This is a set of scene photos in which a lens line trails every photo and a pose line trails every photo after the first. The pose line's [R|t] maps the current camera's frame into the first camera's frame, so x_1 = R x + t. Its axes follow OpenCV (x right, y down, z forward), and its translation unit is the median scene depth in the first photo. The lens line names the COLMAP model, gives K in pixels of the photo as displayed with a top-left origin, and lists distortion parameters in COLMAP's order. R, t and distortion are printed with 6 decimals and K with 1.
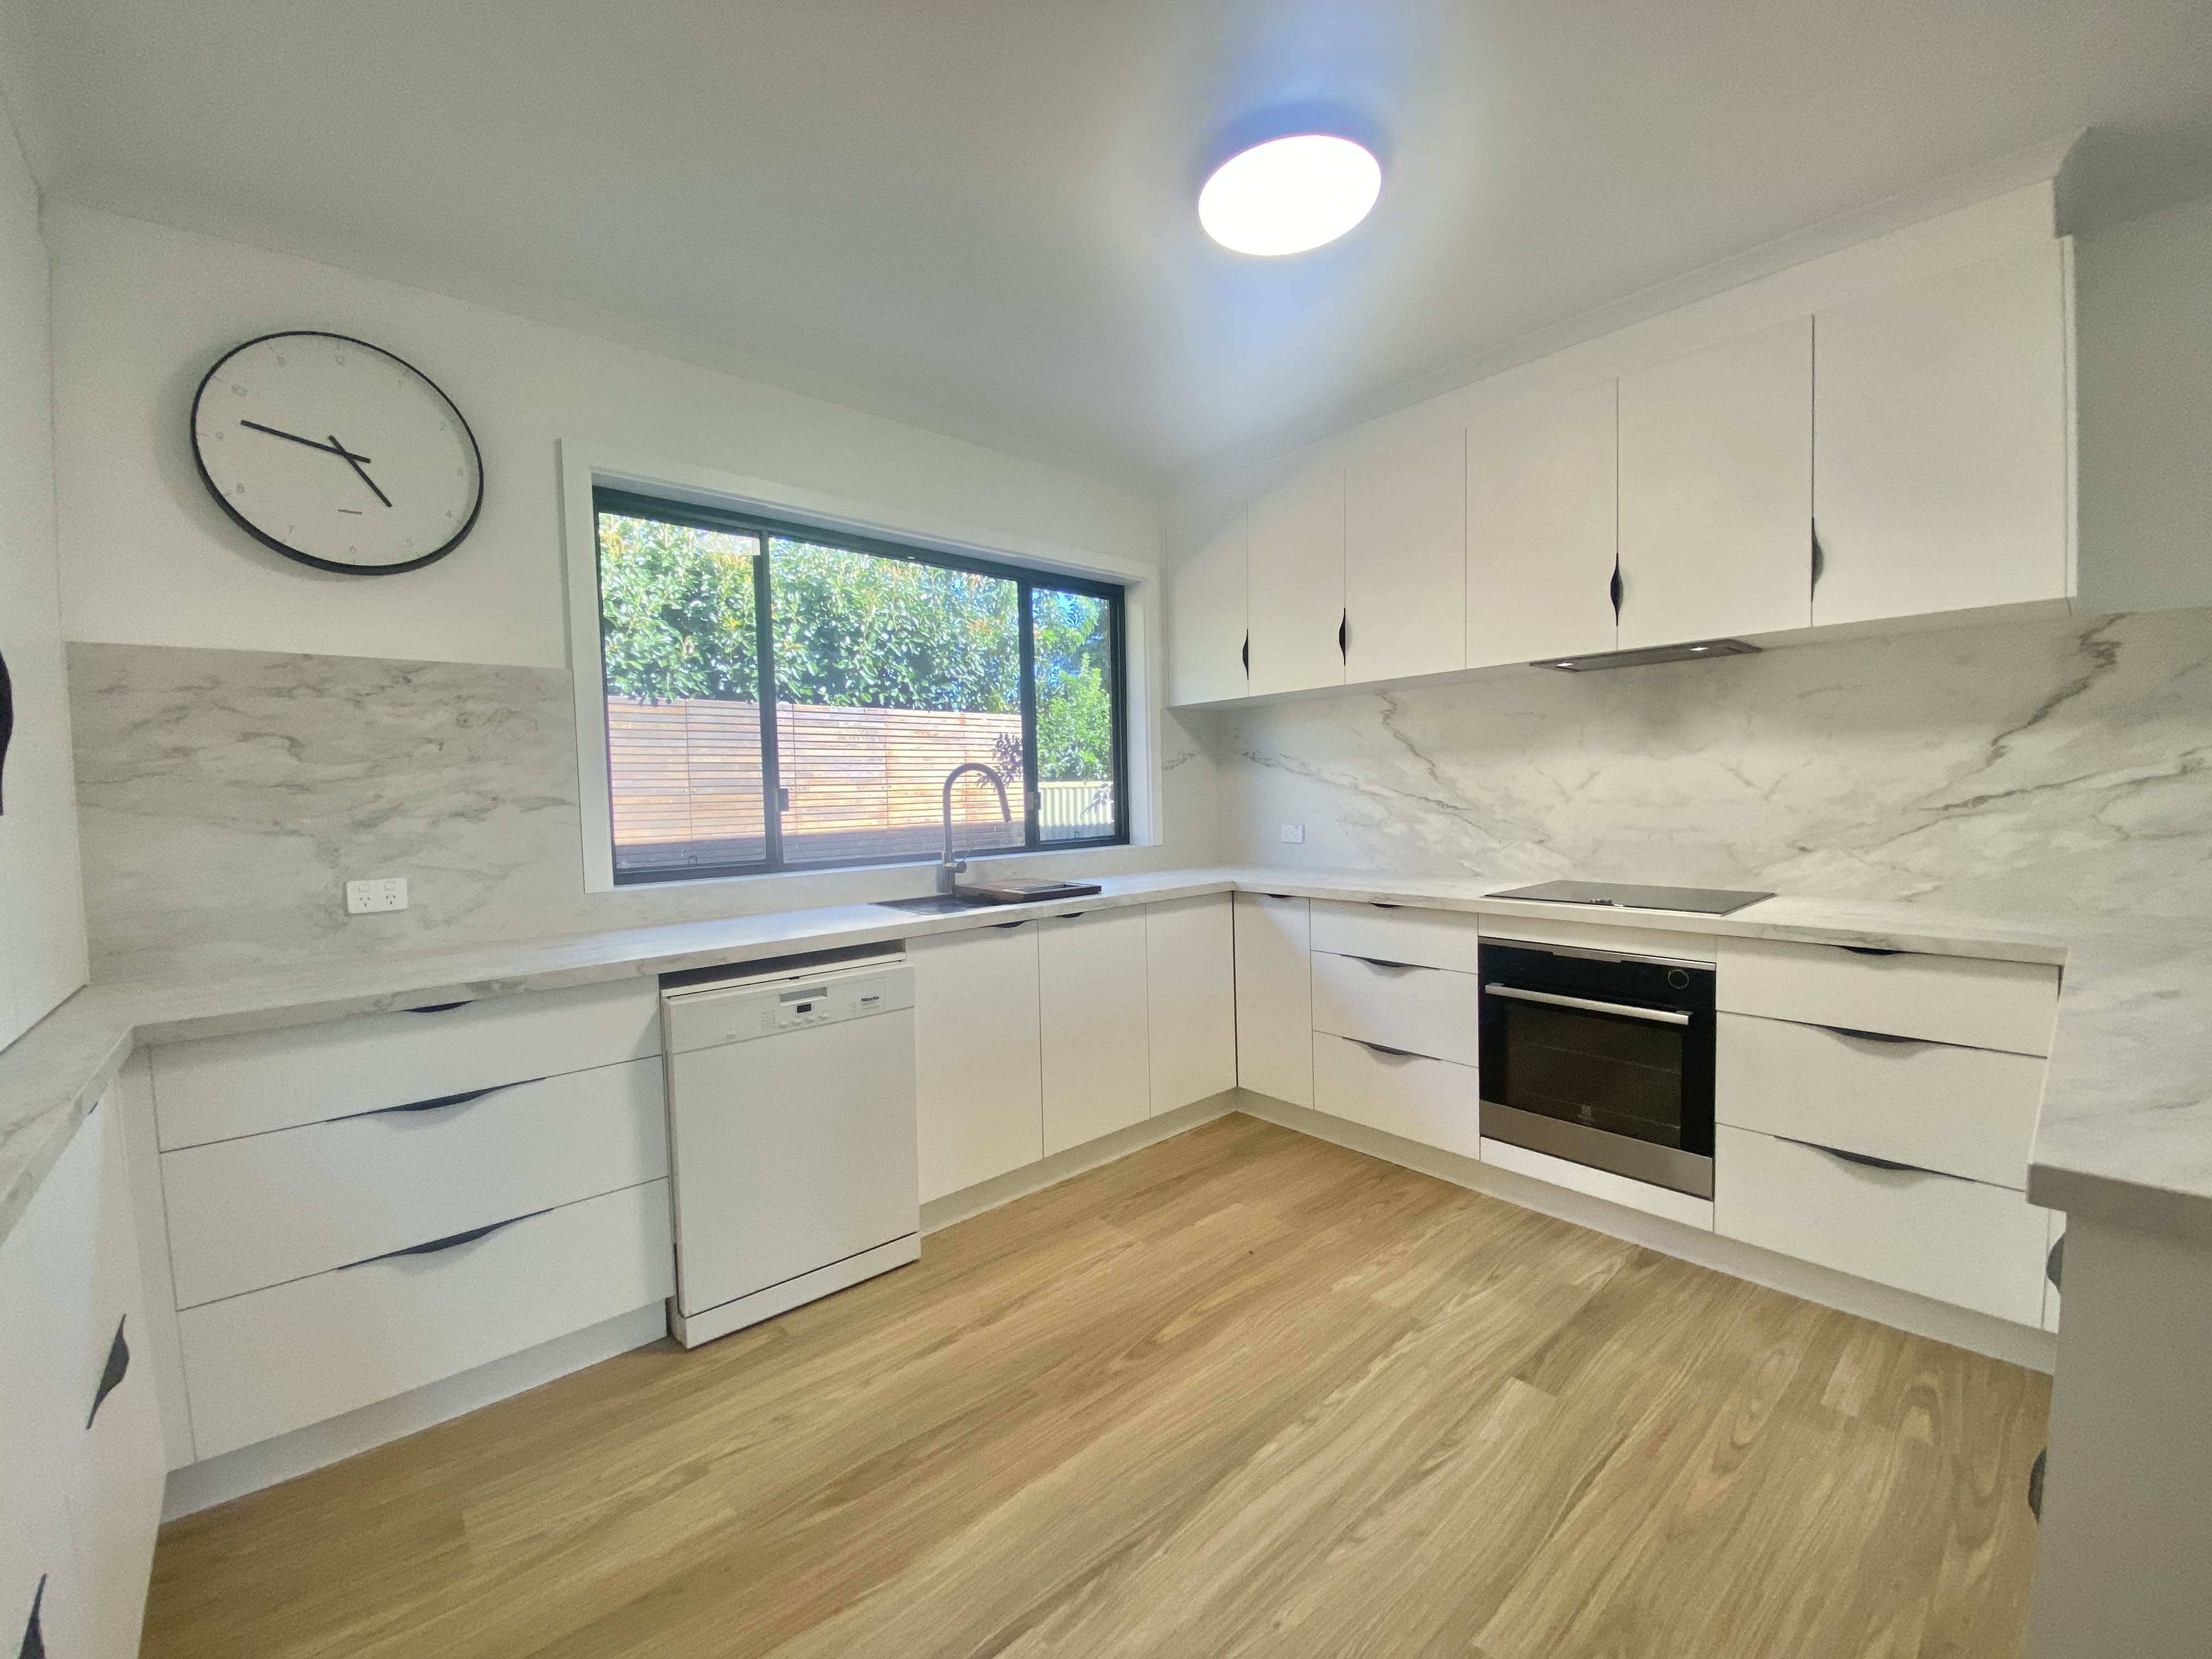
lens RADIAL K [[904.3, 0, 1098.7], [0, 904.3, 829.3], [0, 0, 1]] dist [-0.010380, -0.003287]
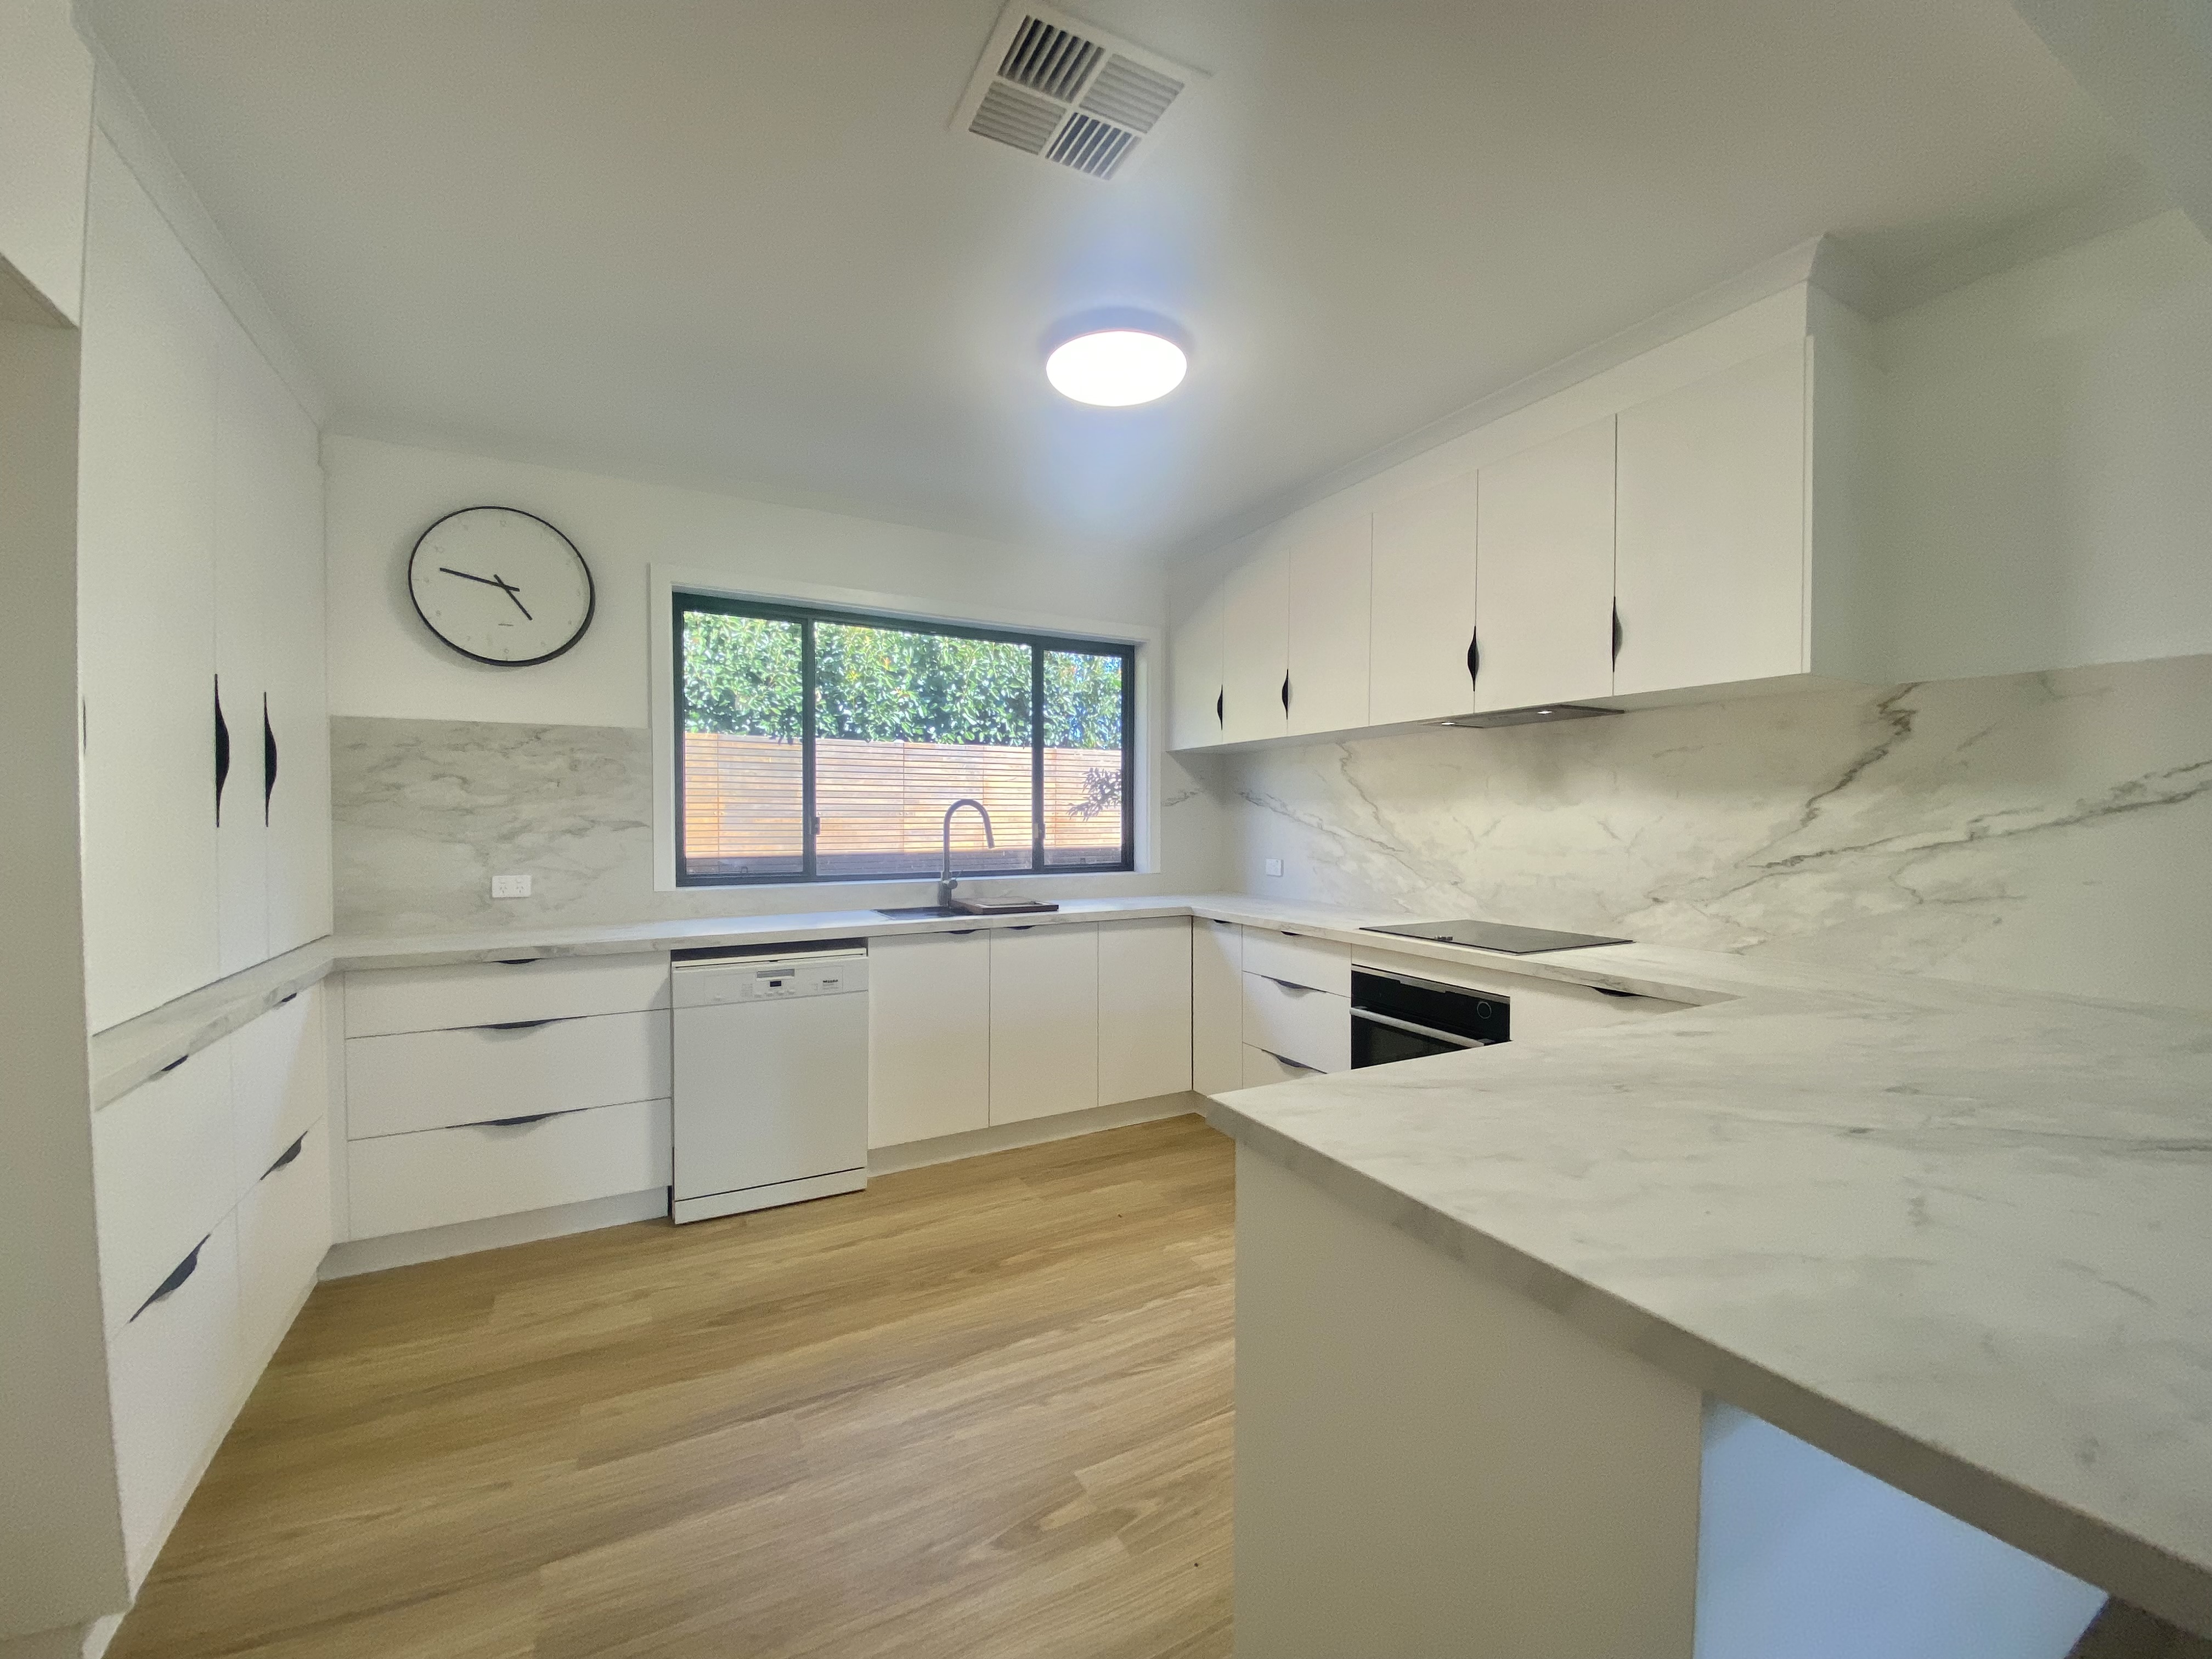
lens RADIAL K [[904.3, 0, 1115.6], [0, 904.3, 829.1], [0, 0, 1]] dist [-0.010380, -0.003287]
pose [[0.975353, 0.027878, -0.218882, 0.436326], [-0.033753, 0.999162, -0.023147, -0.016513], [0.218053, 0.029965, 0.975477, -0.196288]]
